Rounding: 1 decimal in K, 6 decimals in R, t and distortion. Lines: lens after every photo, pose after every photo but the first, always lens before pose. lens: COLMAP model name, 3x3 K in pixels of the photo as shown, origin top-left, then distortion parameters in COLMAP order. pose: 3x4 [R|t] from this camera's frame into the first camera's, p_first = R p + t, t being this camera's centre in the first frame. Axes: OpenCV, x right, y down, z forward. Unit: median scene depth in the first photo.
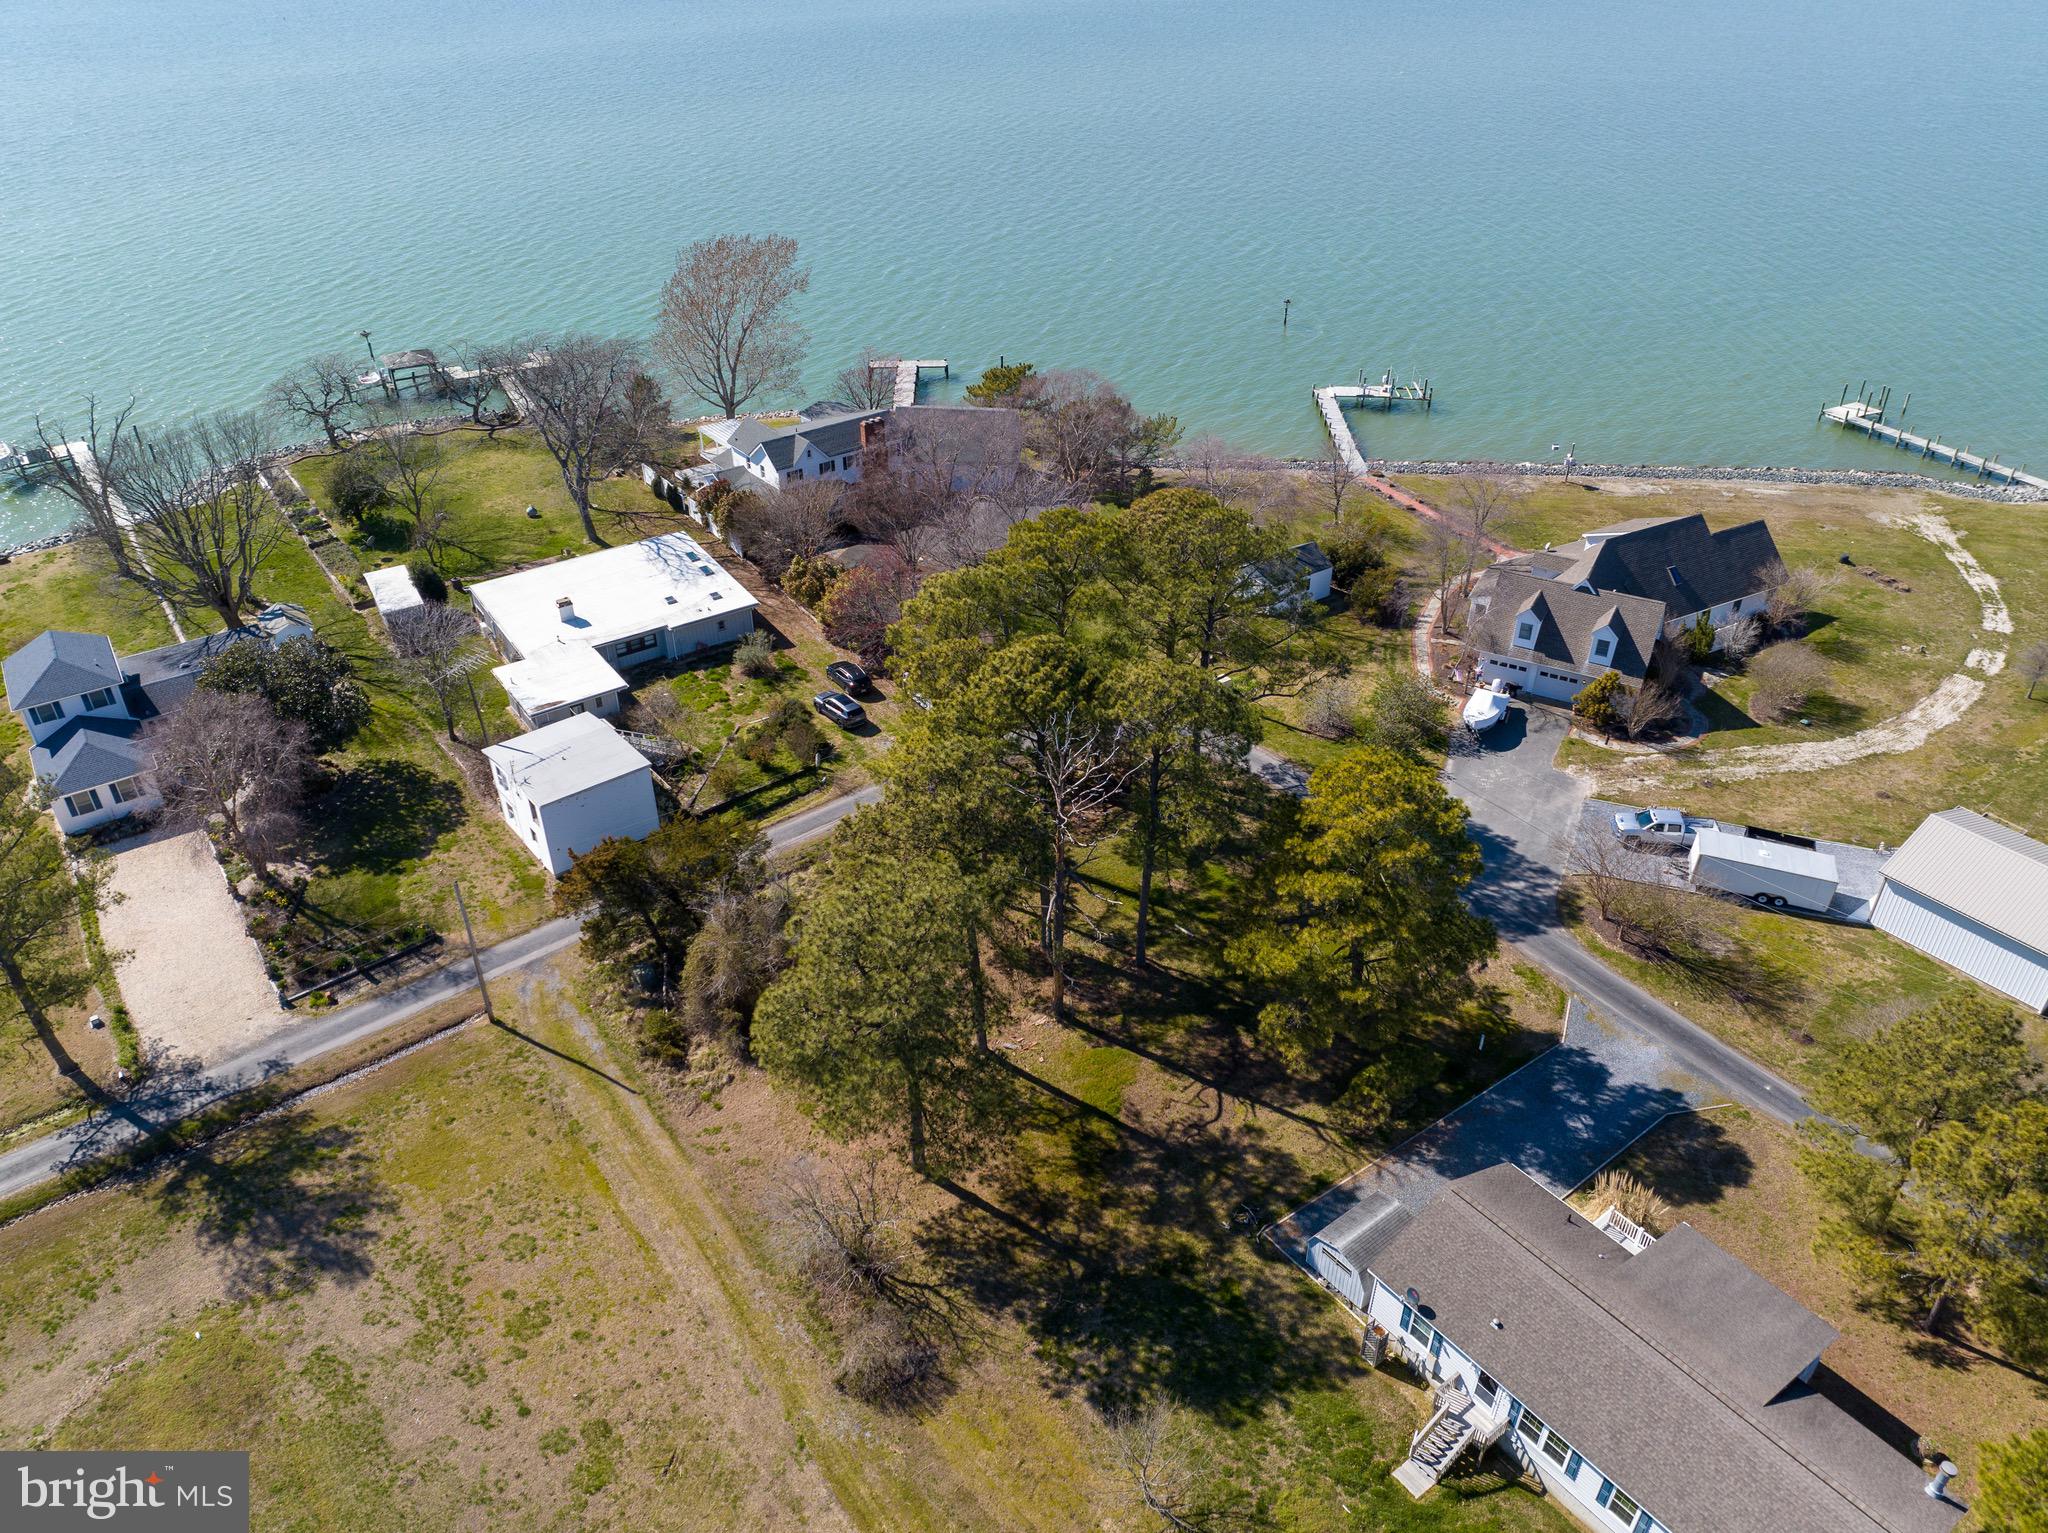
lens RADIAL K [[1409.2, 0, 1024.0], [0, 1409.2, 766.5], [0, 0, 1]] dist [-0.003540, -0.053171]
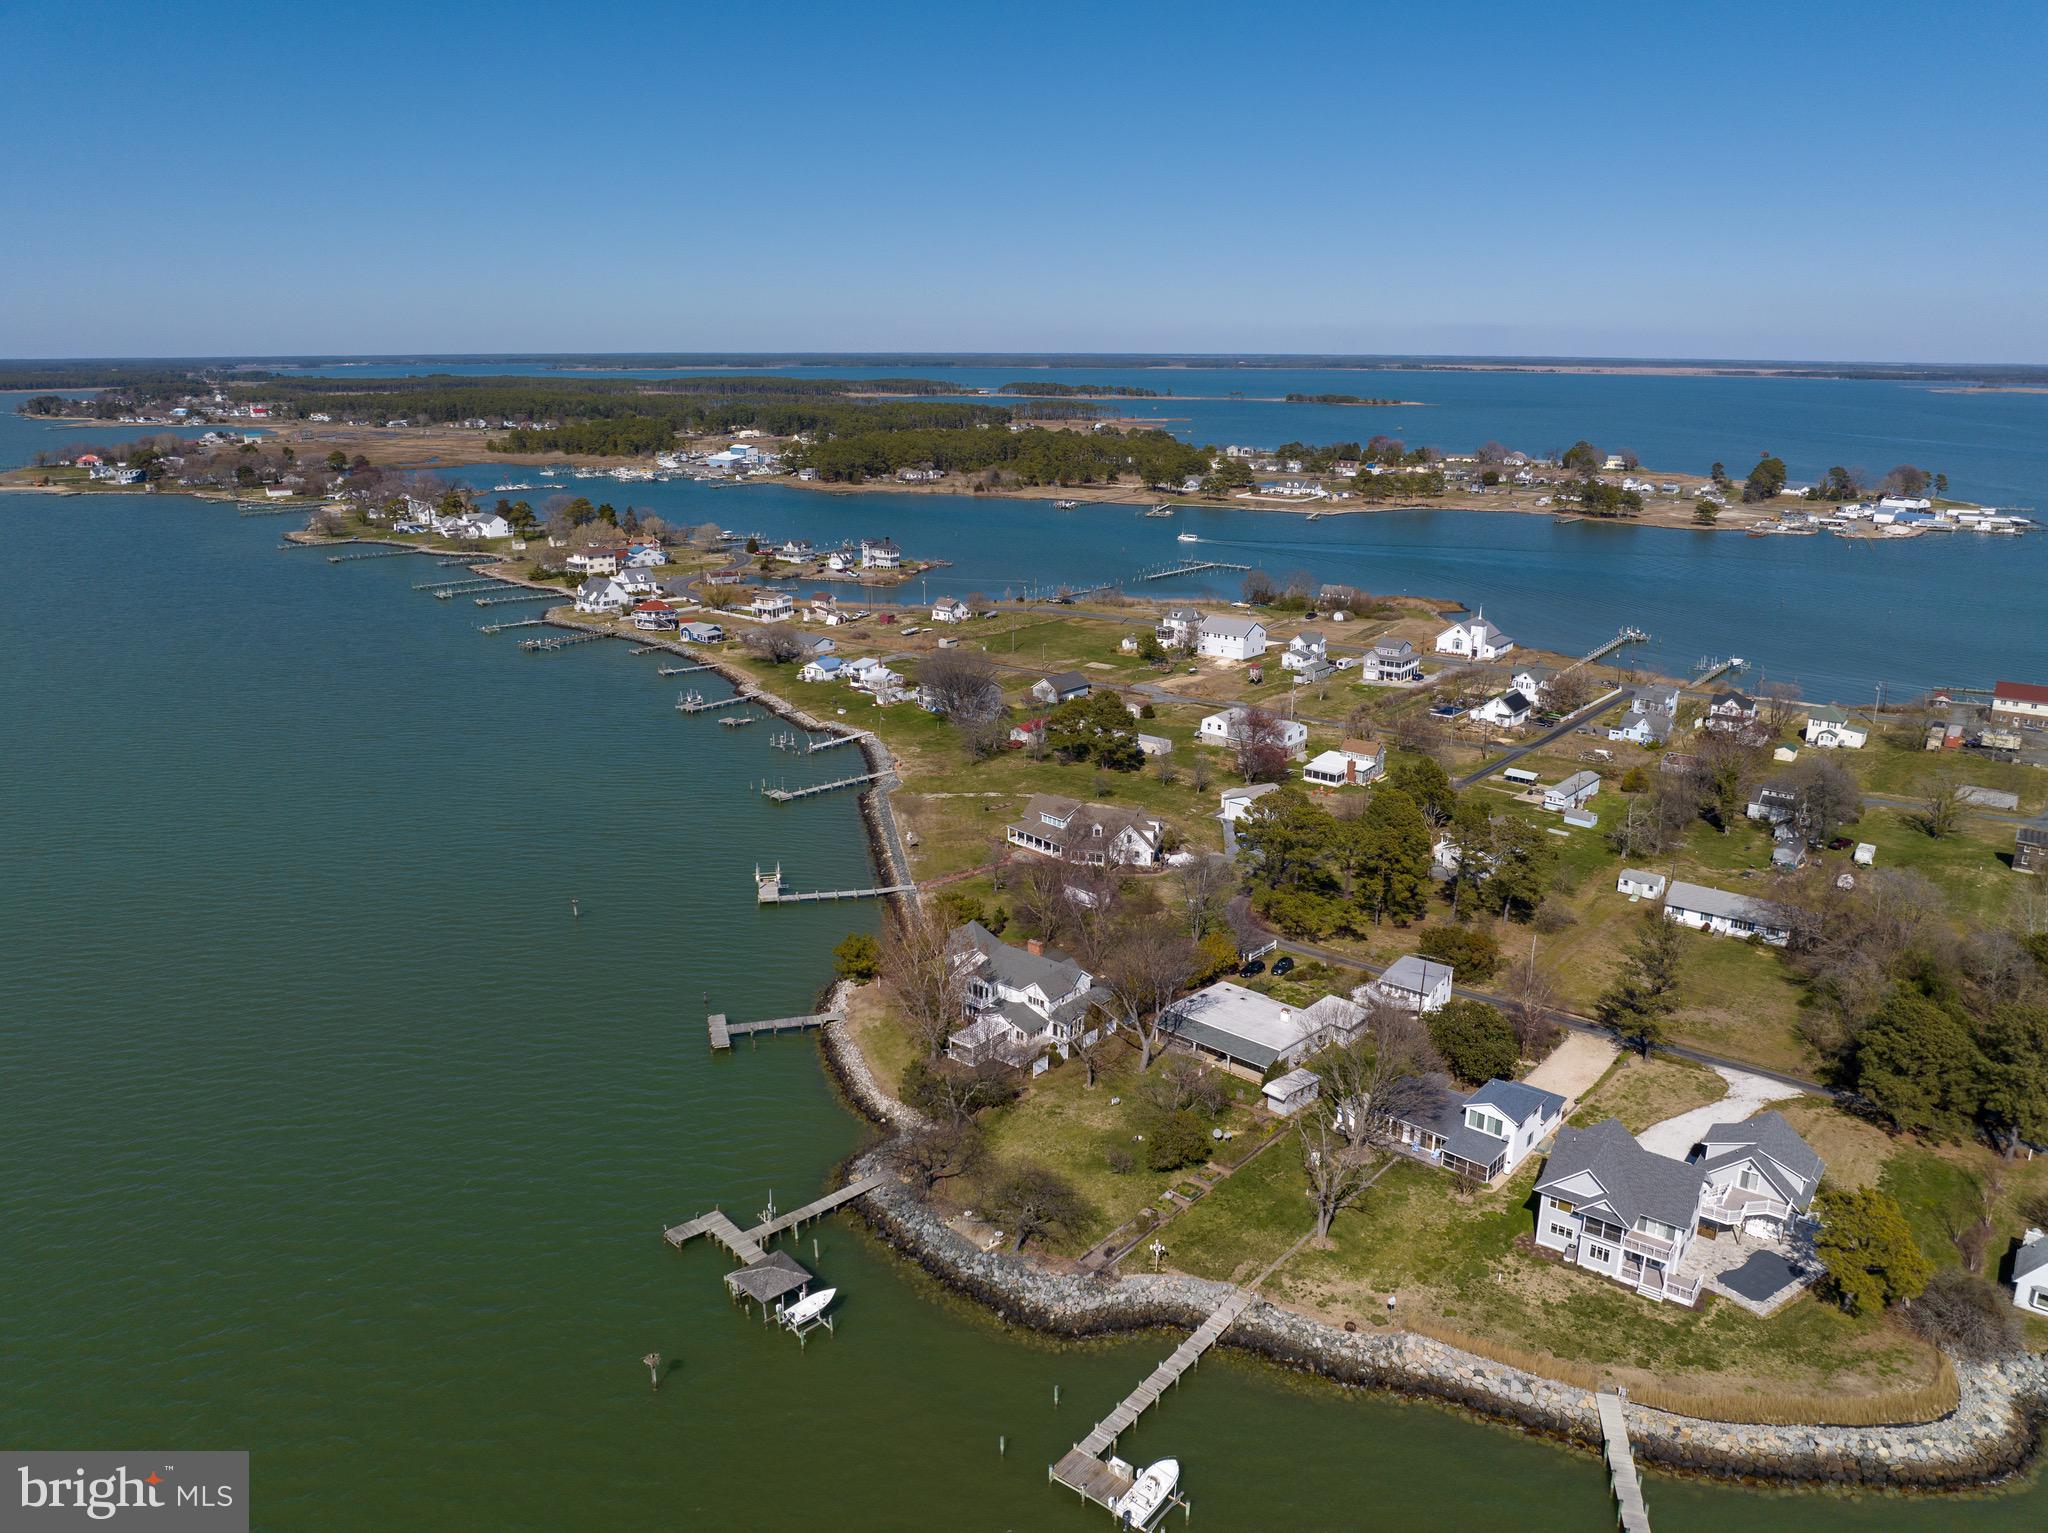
lens RADIAL K [[1409.2, 0, 1024.0], [0, 1409.2, 766.5], [0, 0, 1]] dist [-0.003540, -0.053171]
pose [[-0.195110, -0.281583, 0.939491, -1.687378], [0.557566, 0.756210, 0.342443, -1.041513], [-0.806878, 0.590642, 0.009457, 0.985797]]
